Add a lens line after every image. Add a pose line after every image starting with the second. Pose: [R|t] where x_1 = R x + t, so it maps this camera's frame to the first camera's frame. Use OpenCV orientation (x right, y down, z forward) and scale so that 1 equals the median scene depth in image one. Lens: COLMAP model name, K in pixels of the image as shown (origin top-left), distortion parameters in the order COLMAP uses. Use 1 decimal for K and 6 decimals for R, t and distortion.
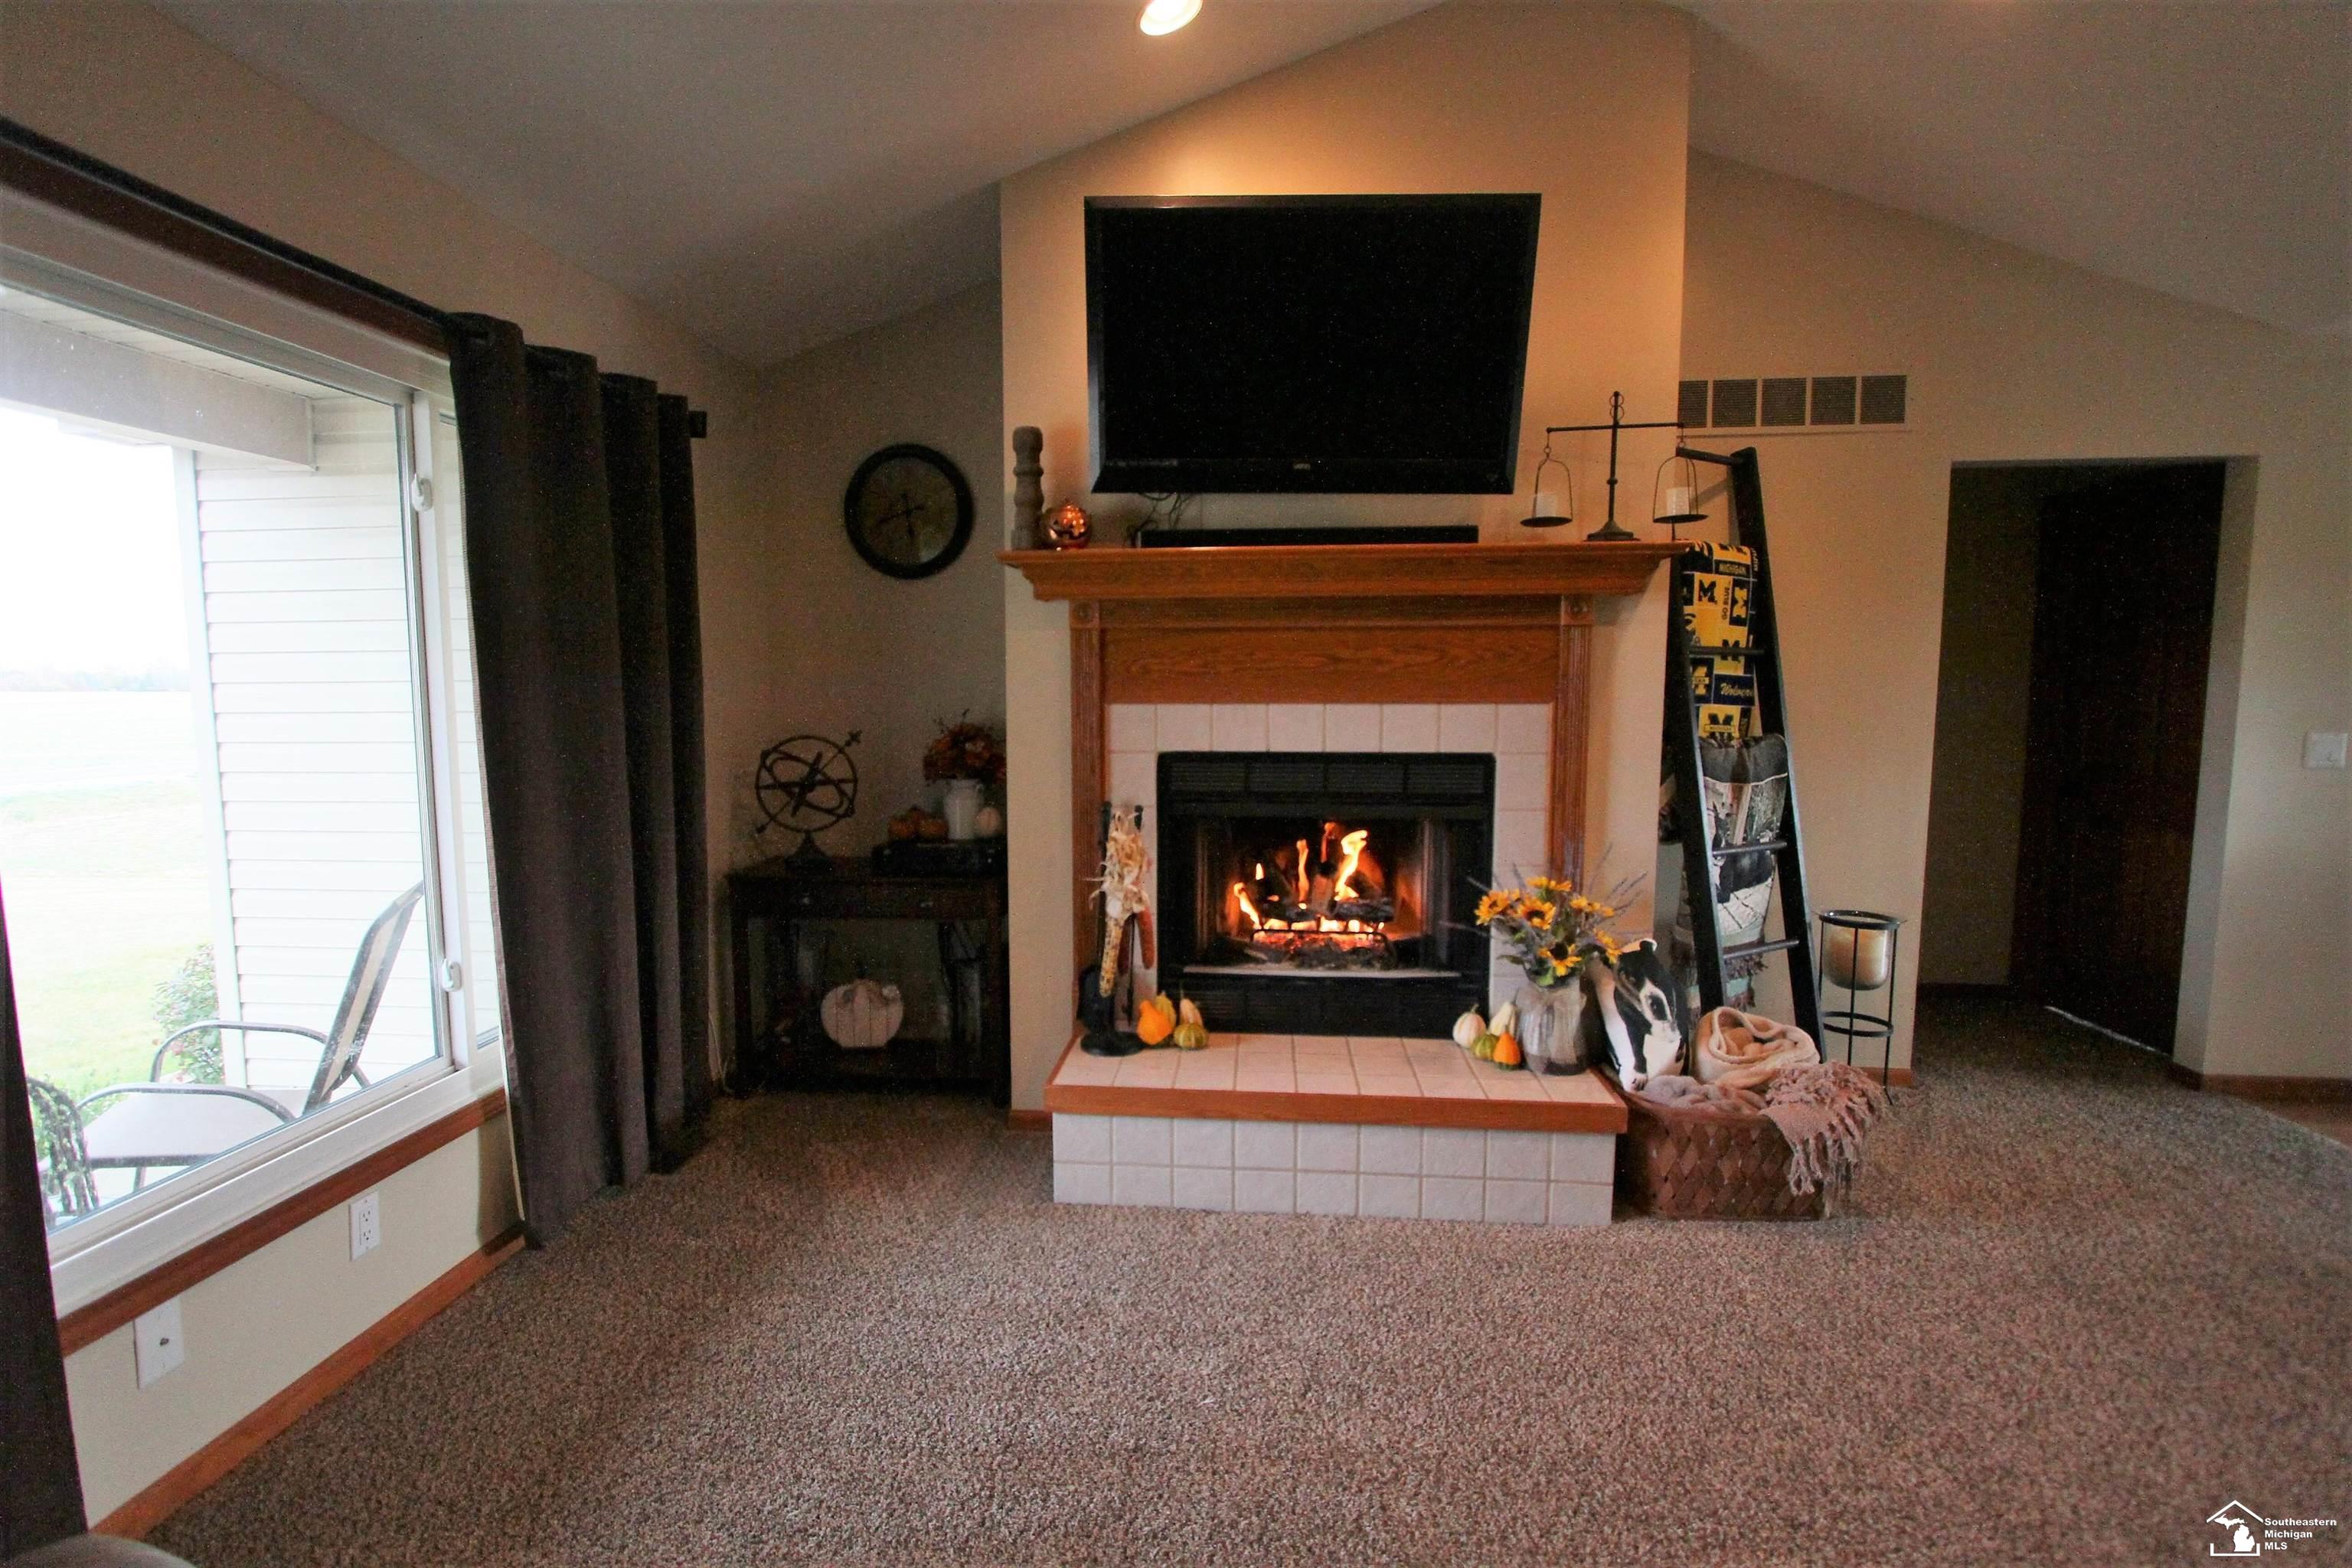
lens RADIAL K [[1088.2, 0, 1160.3], [0, 1088.2, 789.3], [0, 0, 1]] dist [-0.019982, 0.005588]
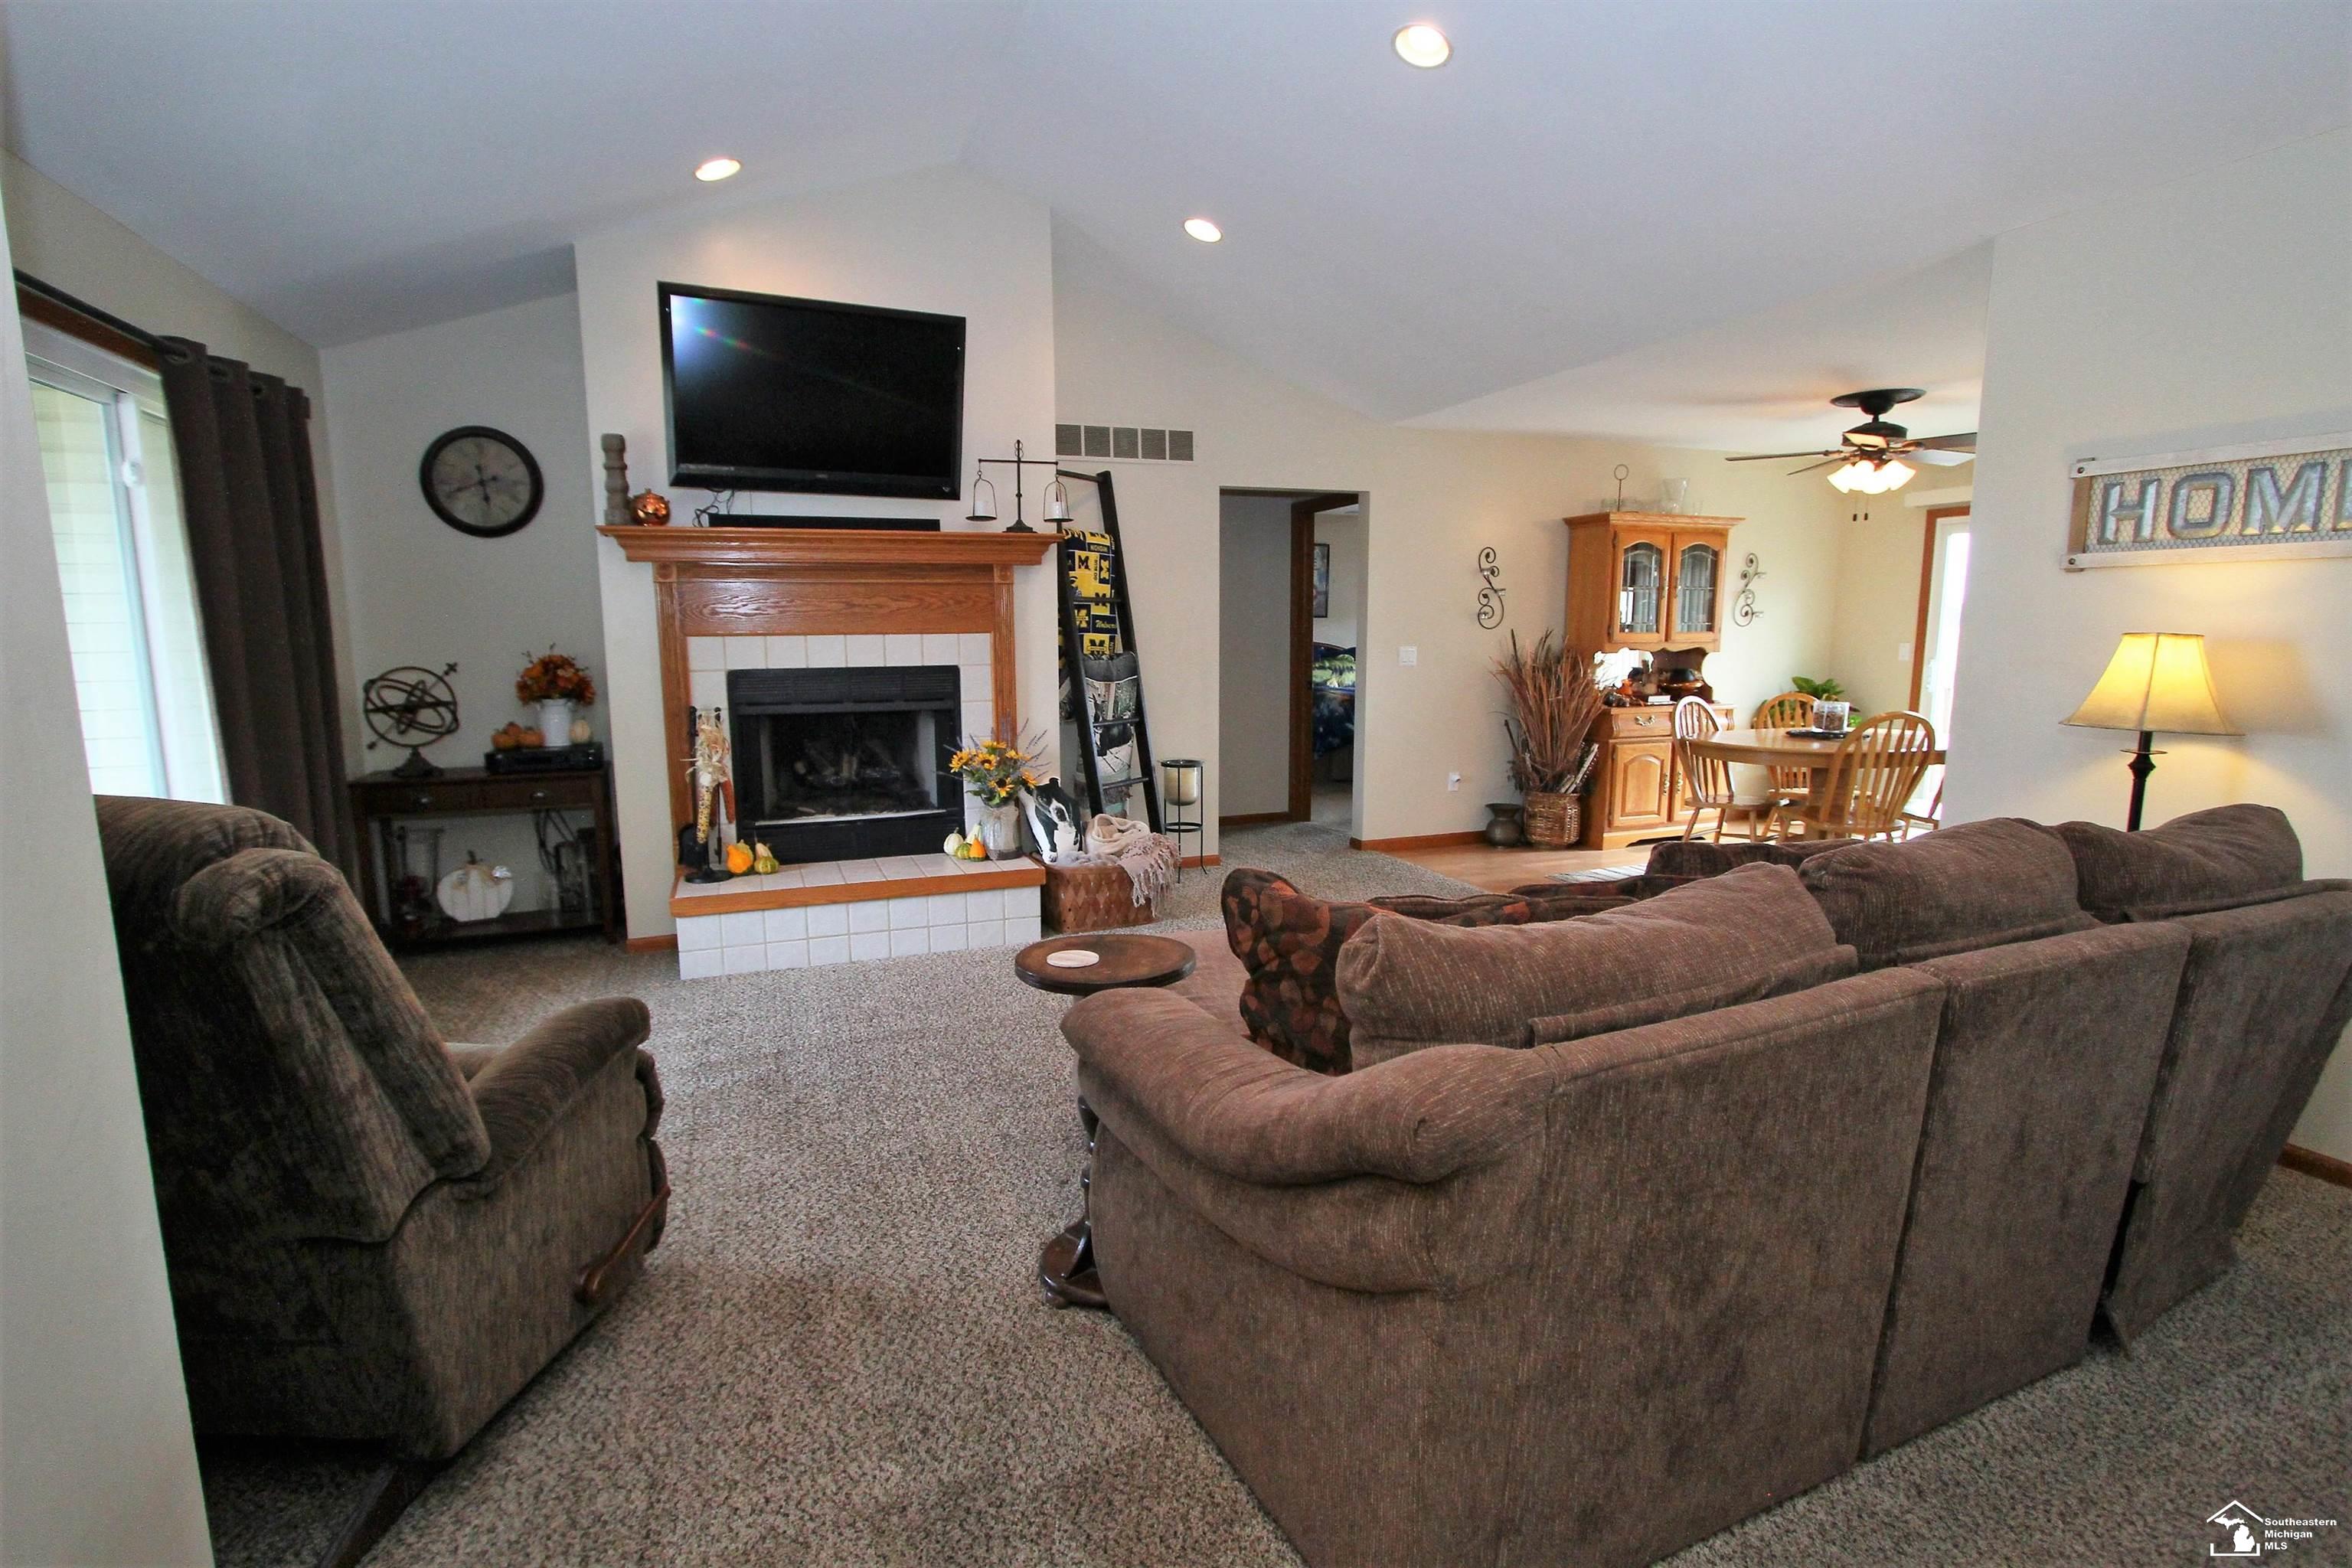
lens RADIAL K [[1088.2, 0, 1160.3], [0, 1088.2, 789.3], [0, 0, 1]] dist [-0.019982, 0.005588]
pose [[0.895166, -0.070848, 0.440066, -0.135039], [0.047525, 0.996830, 0.063810, 0.058887], [-0.443192, -0.036207, 0.895695, -0.541750]]
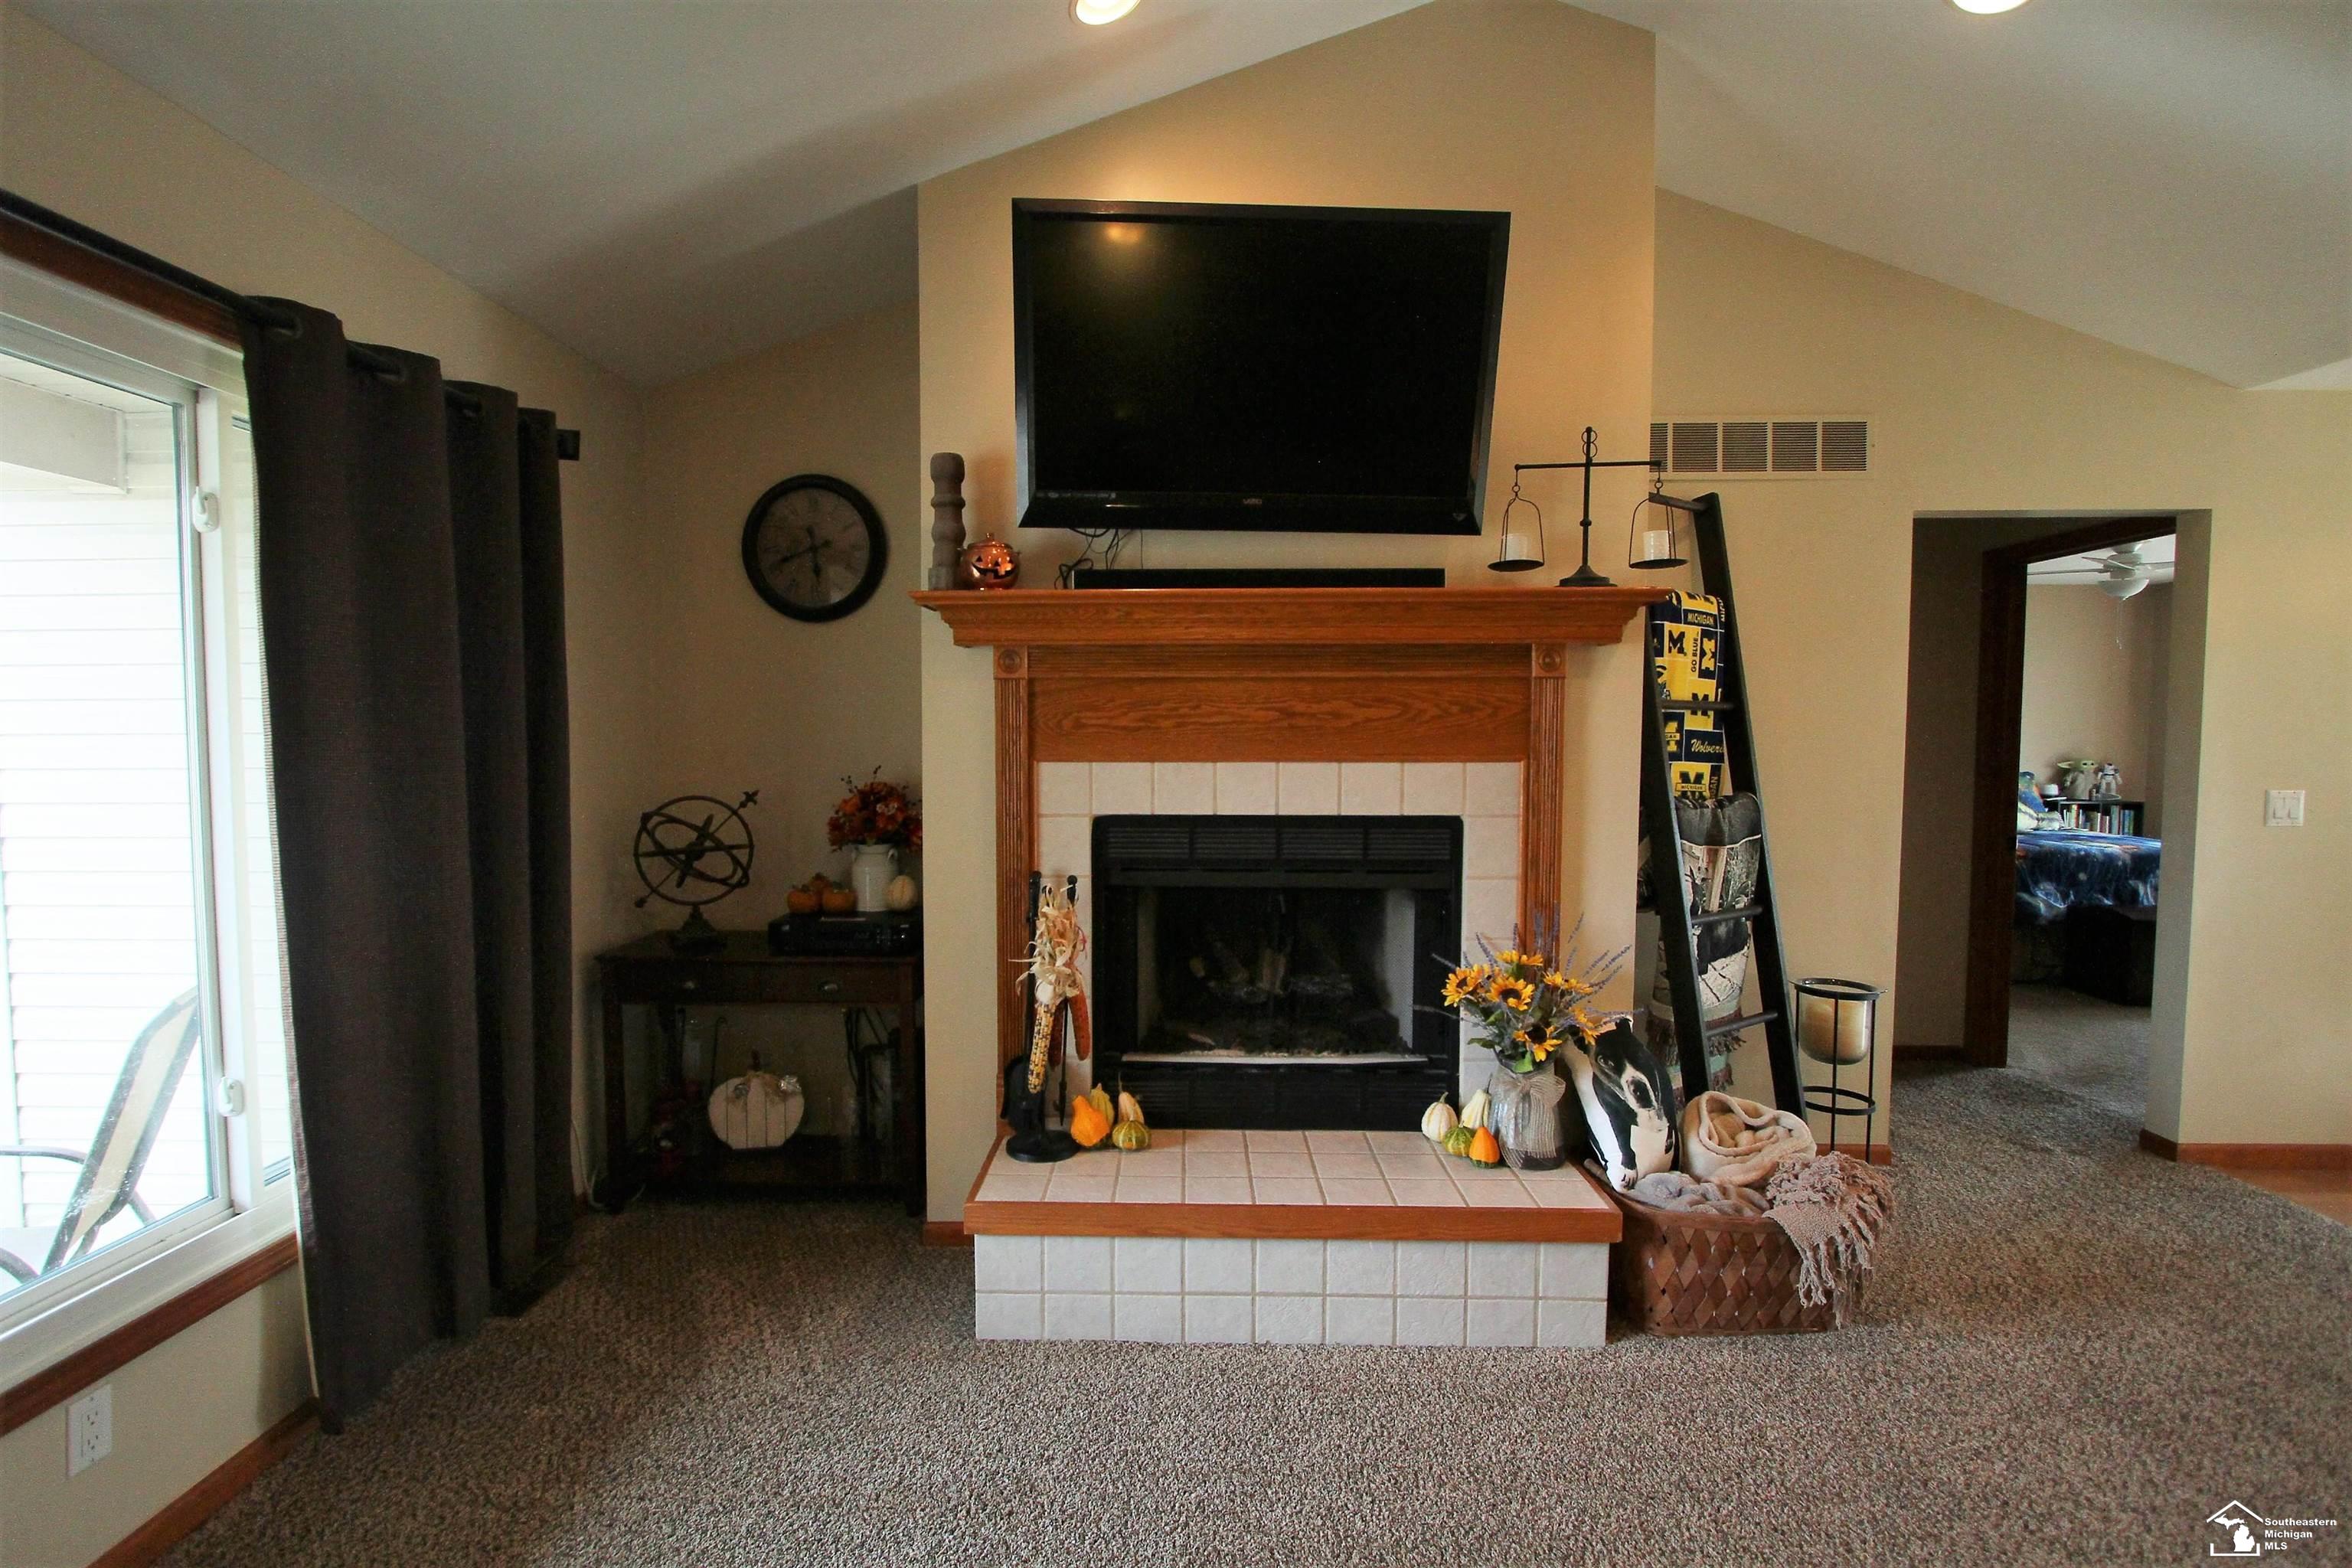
lens RADIAL K [[1088.2, 0, 1160.3], [0, 1088.2, 789.3], [0, 0, 1]] dist [-0.019982, 0.005588]
pose [[0.997400, -0.001600, 0.072053, -0.011970], [0.004778, 0.999021, -0.043969, -0.016752], [-0.071912, 0.044199, 0.996431, 0.105551]]
